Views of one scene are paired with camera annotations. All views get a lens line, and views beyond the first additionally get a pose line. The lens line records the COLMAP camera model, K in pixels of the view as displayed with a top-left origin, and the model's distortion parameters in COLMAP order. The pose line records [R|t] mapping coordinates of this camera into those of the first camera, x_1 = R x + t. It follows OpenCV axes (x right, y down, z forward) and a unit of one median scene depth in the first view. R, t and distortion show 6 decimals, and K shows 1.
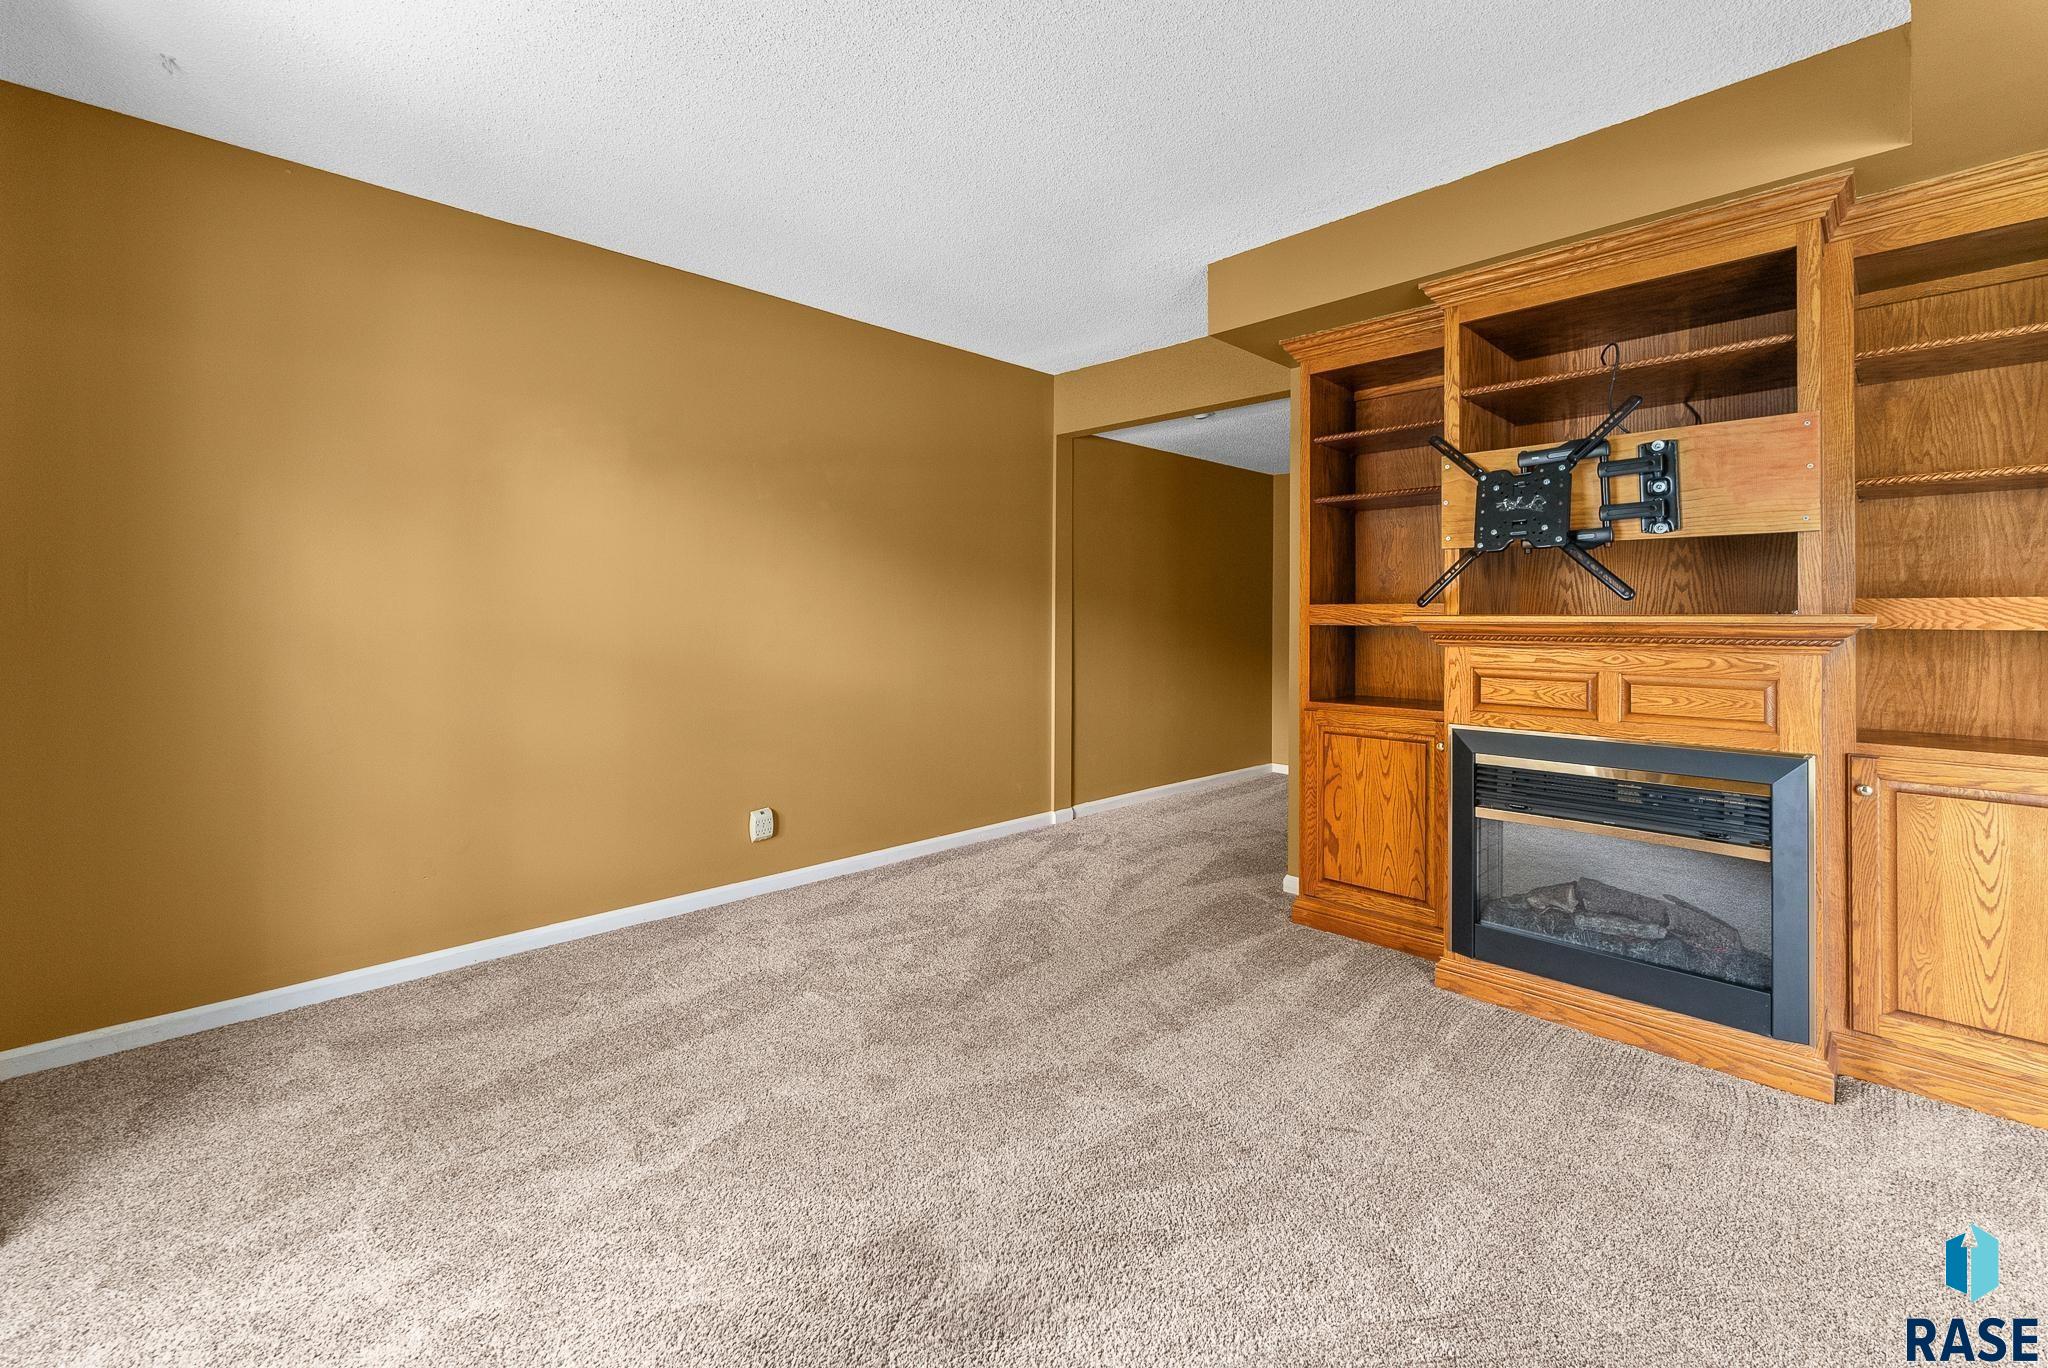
lens RADIAL K [[867.5, 0, 1015.7], [0, 867.5, 598.4], [0, 0, 1]] dist [-0.001915, 0.000089]
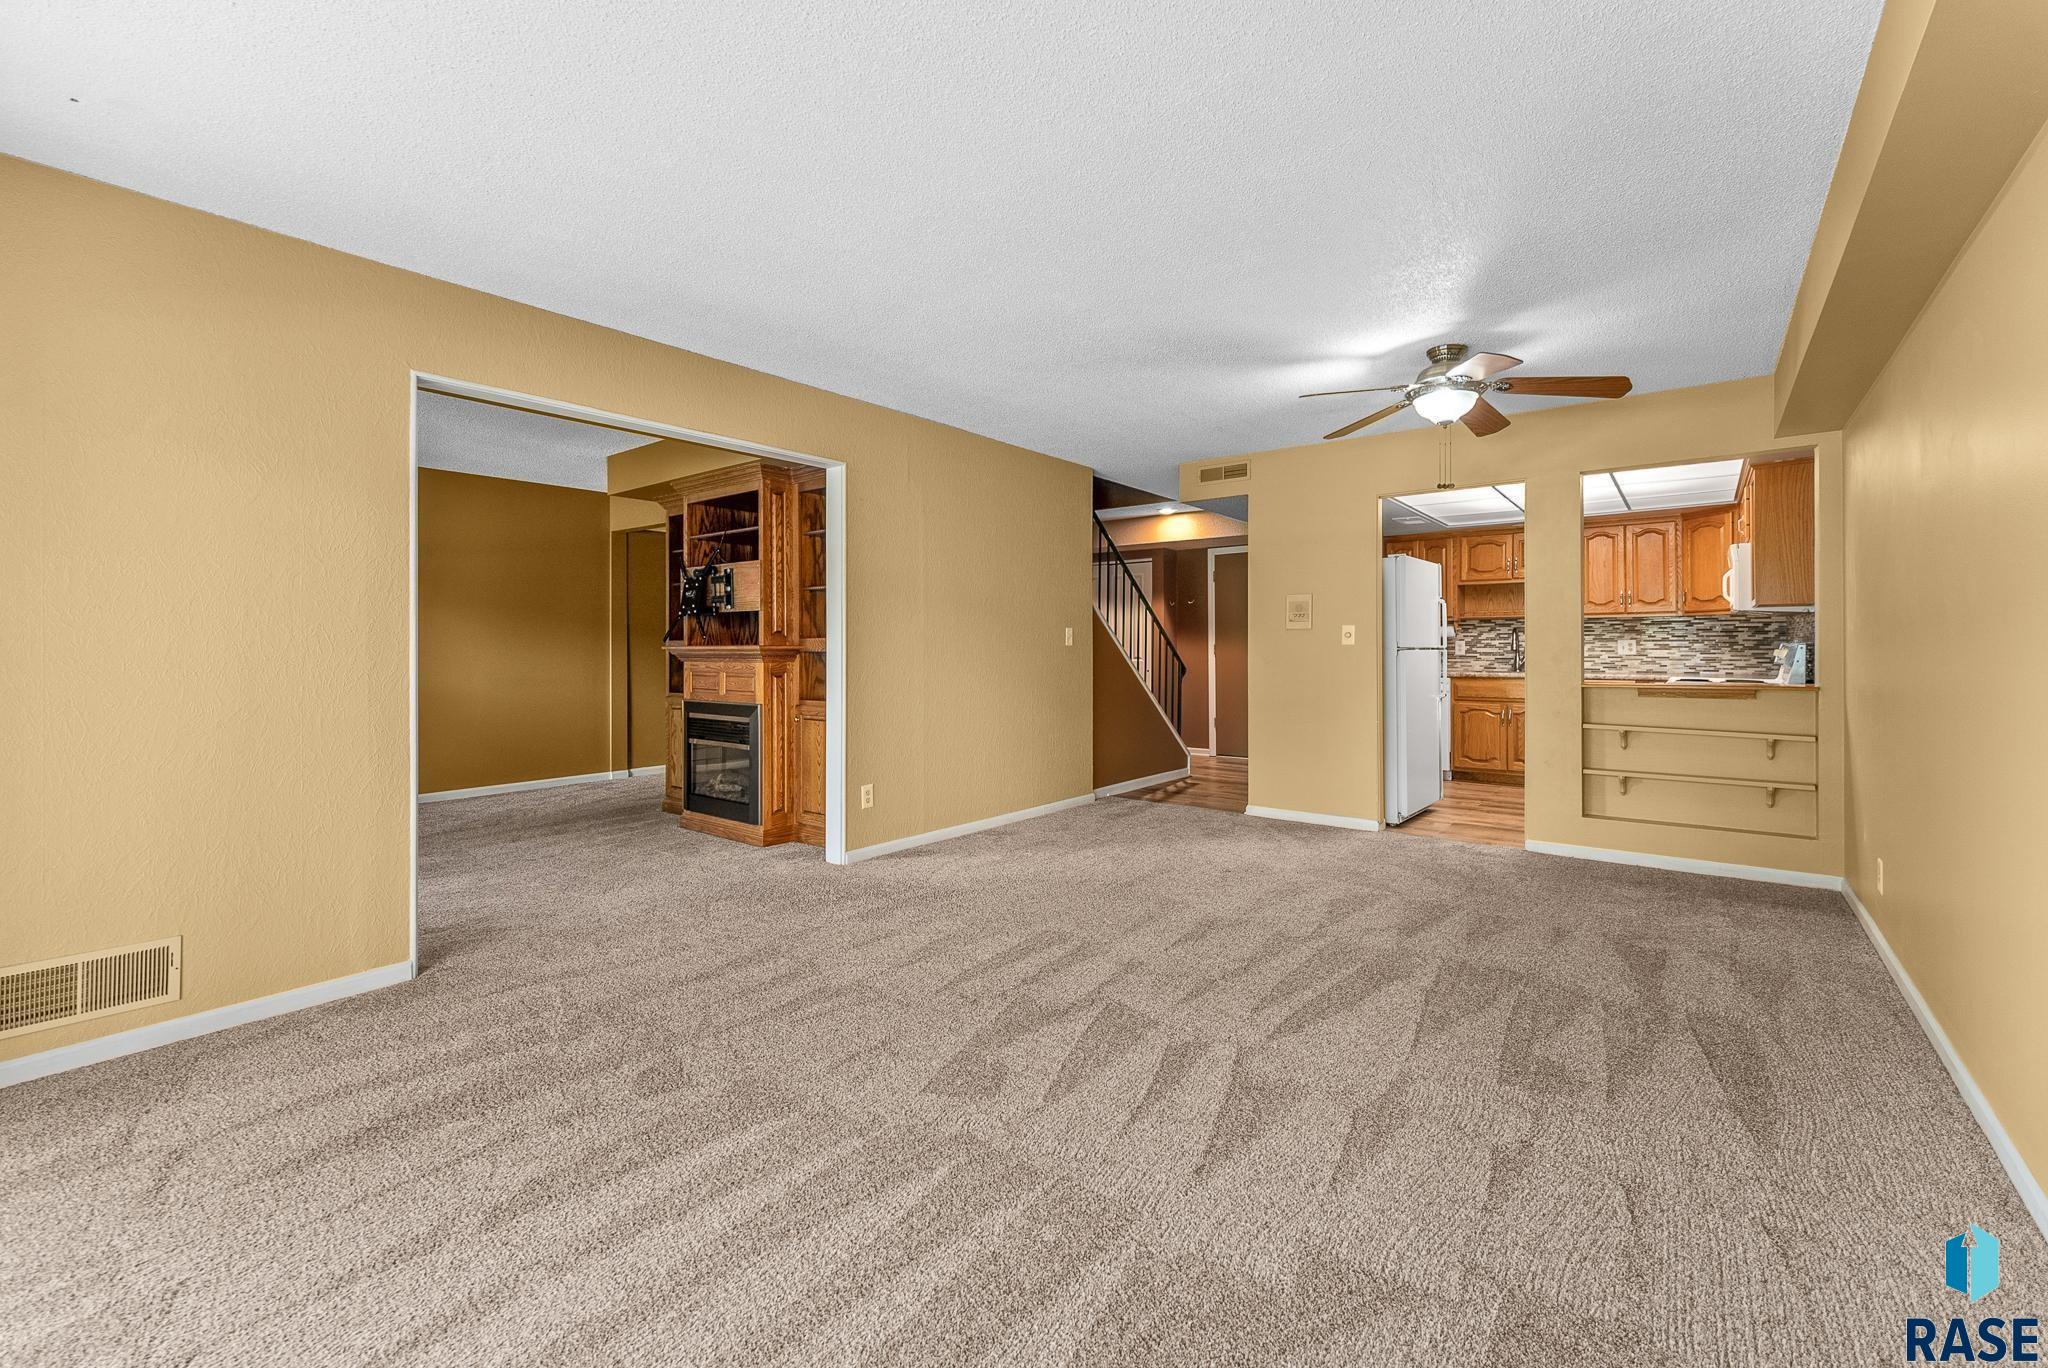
lens RADIAL K [[845.8, 0, 1031.5], [0, 845.8, 652.1], [0, 0, 1]] dist [0.012665, 0.000286]
pose [[0.991573, -0.005447, 0.129431, 1.083854], [0.002196, 0.999679, 0.025252, -0.016684], [-0.129527, -0.024755, 0.991267, -1.122162]]
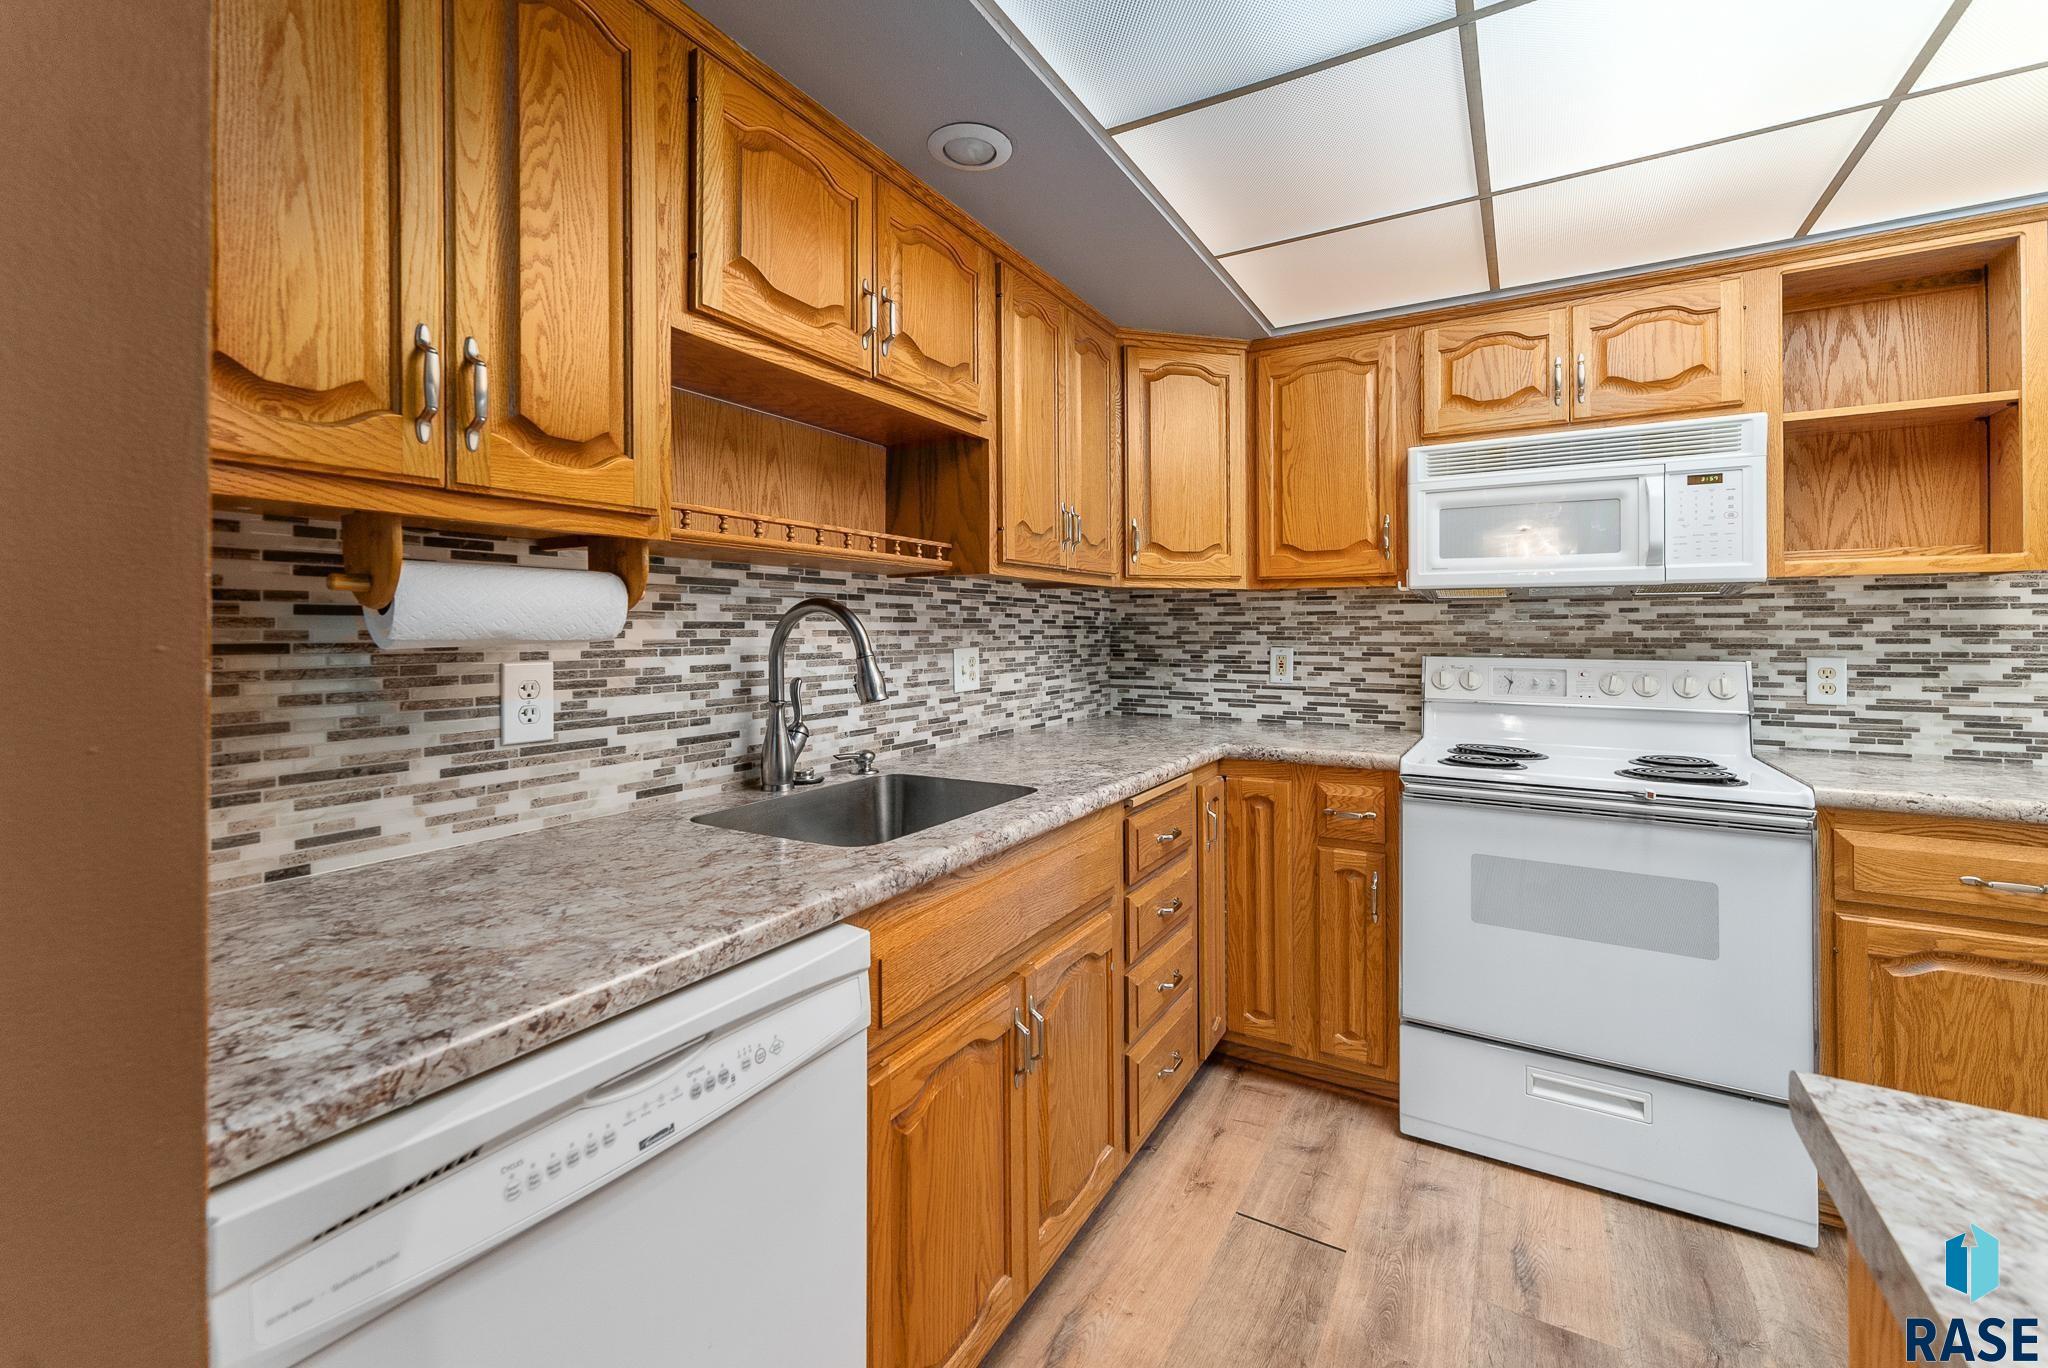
lens RADIAL K [[855.2, 0, 1004.1], [0, 855.2, 621.8], [0, 0, 1]] dist [-0.001549, 0.000609]
pose [[-0.246270, 0.006033, 0.969183, 2.370639], [-0.018423, 0.999771, -0.010905, -0.002254], [-0.969026, -0.020540, -0.246102, 1.464867]]
